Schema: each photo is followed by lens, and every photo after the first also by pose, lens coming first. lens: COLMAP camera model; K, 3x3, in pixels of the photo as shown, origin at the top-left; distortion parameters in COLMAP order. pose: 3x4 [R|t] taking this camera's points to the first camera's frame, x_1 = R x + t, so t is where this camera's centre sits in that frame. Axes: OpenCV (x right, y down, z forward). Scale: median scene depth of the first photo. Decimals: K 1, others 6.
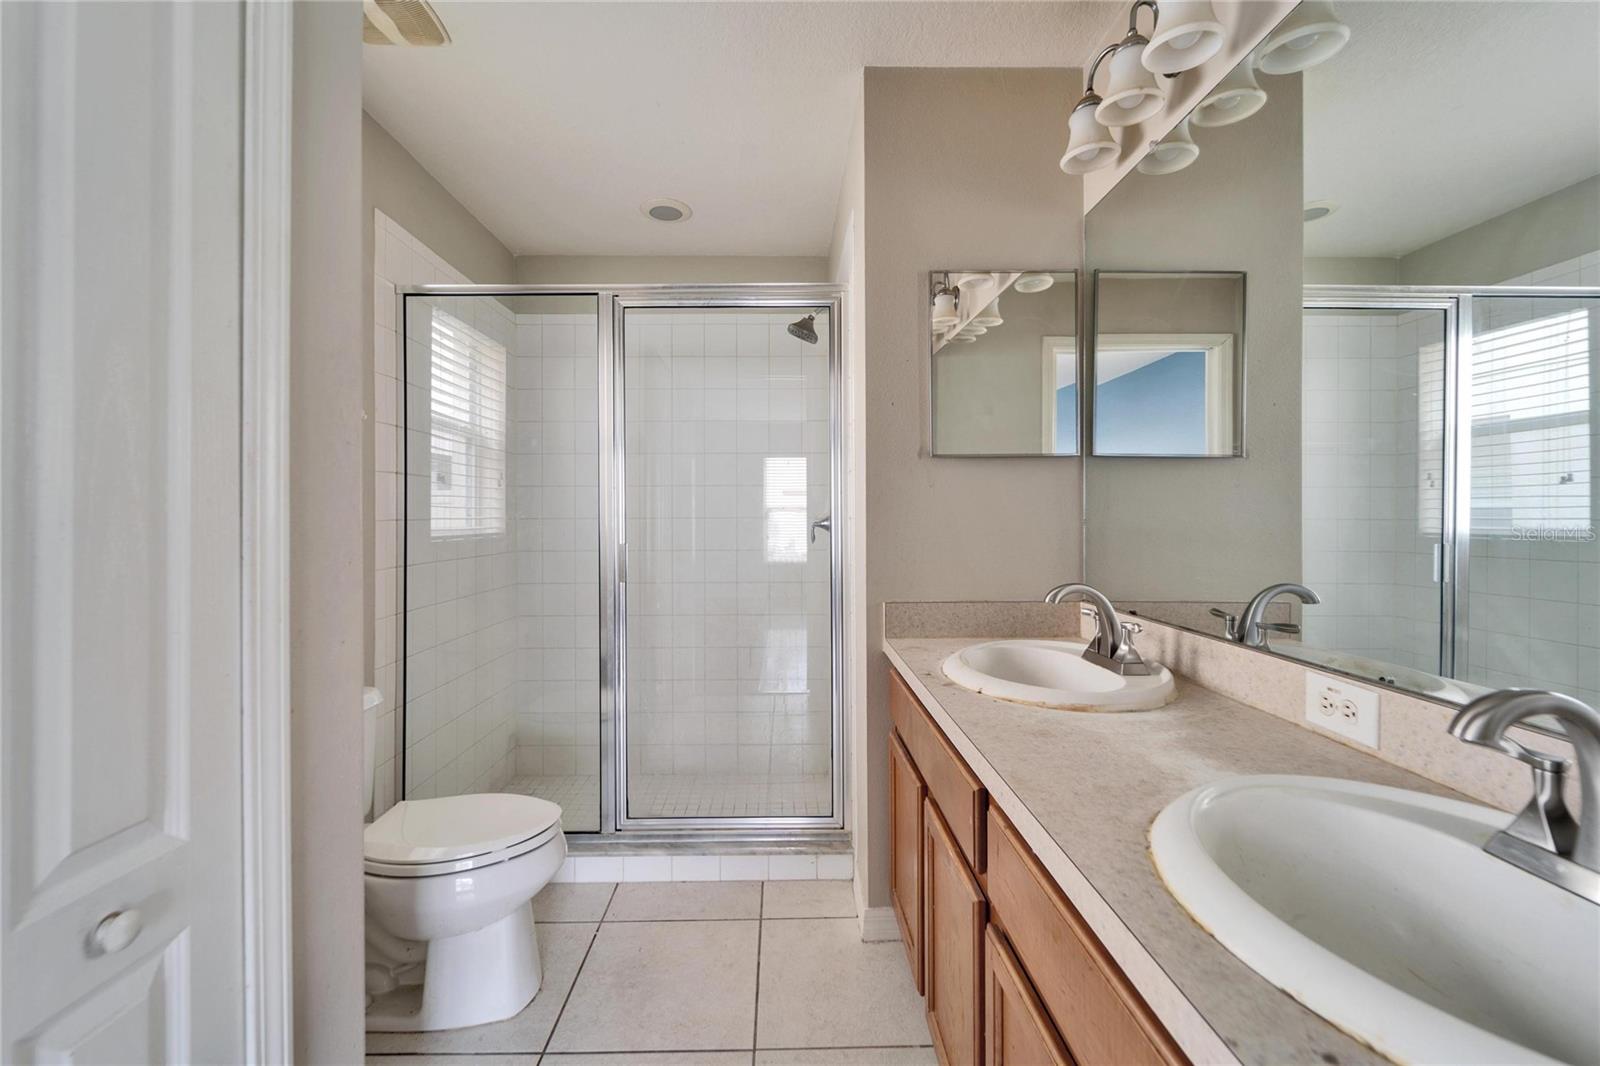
lens RADIAL K [[645.4, 0, 792.5], [0, 645.4, 531.3], [0, 0, 1]] dist [-0.001246, -0.000145]
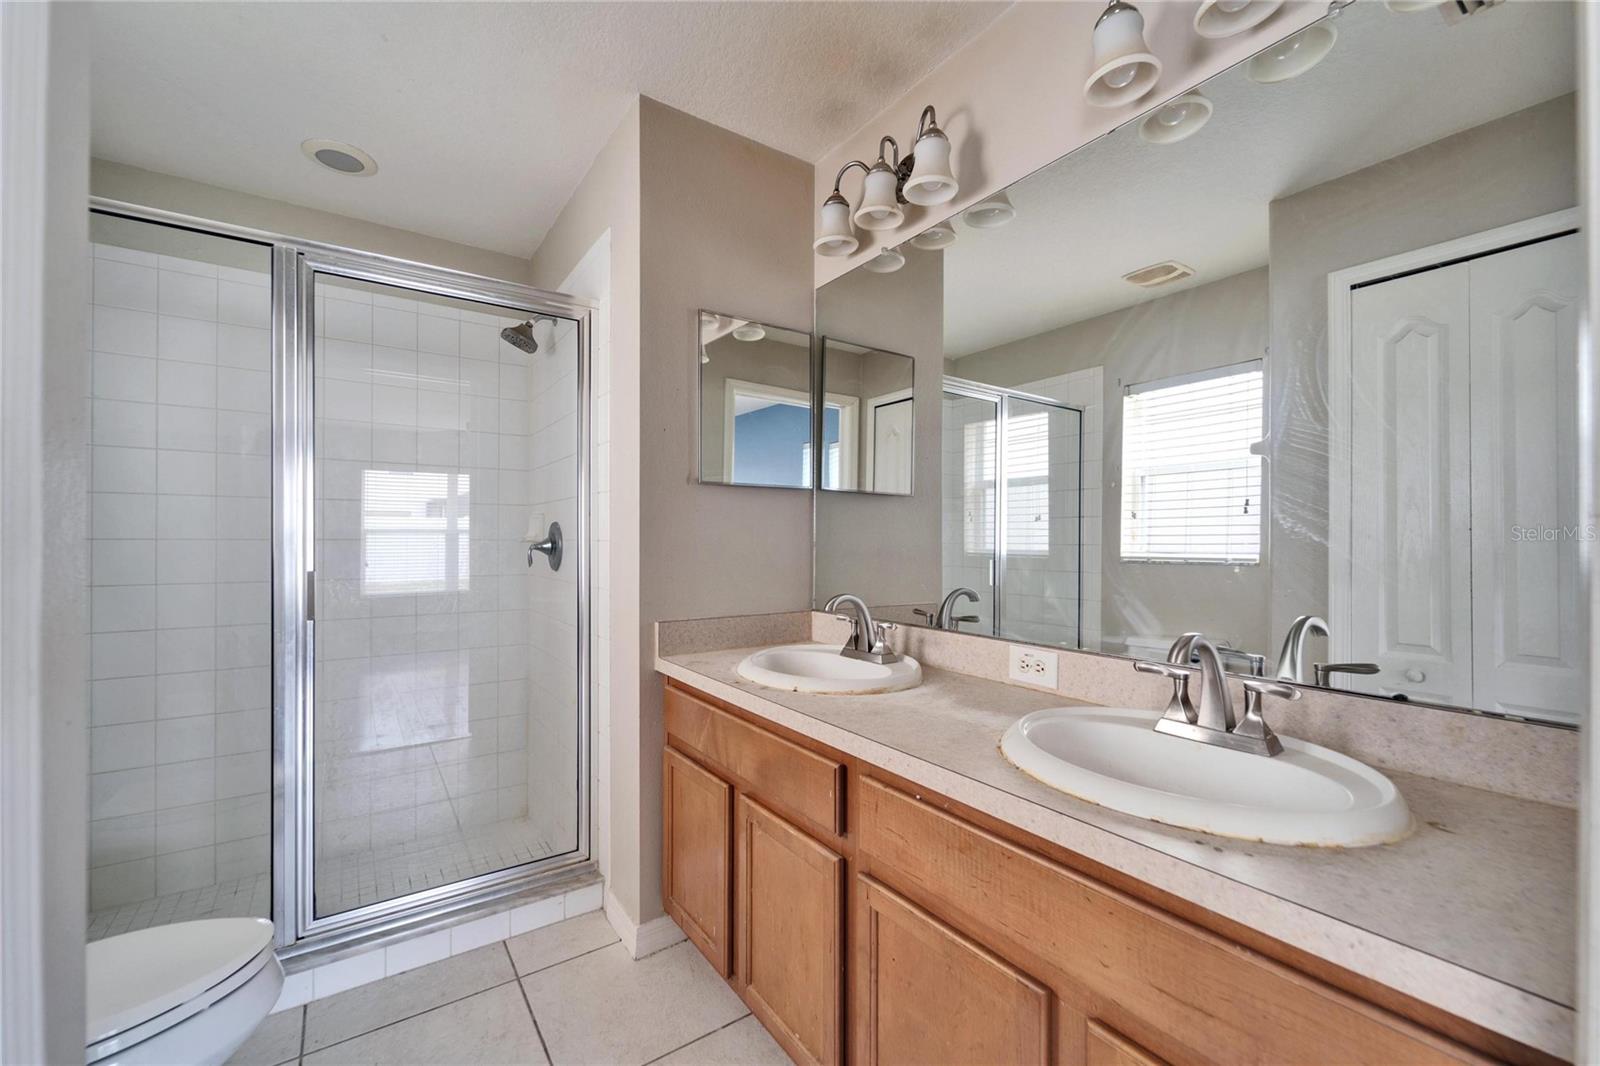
lens RADIAL K [[638.8, 0, 797.7], [0, 638.8, 554.9], [0, 0, 1]] dist [0.000787, 0.000177]
pose [[0.833671, -0.006666, 0.552221, -0.232678], [0.006739, 0.999975, 0.001897, 0.002633], [-0.552220, 0.002140, 0.833696, 0.028221]]
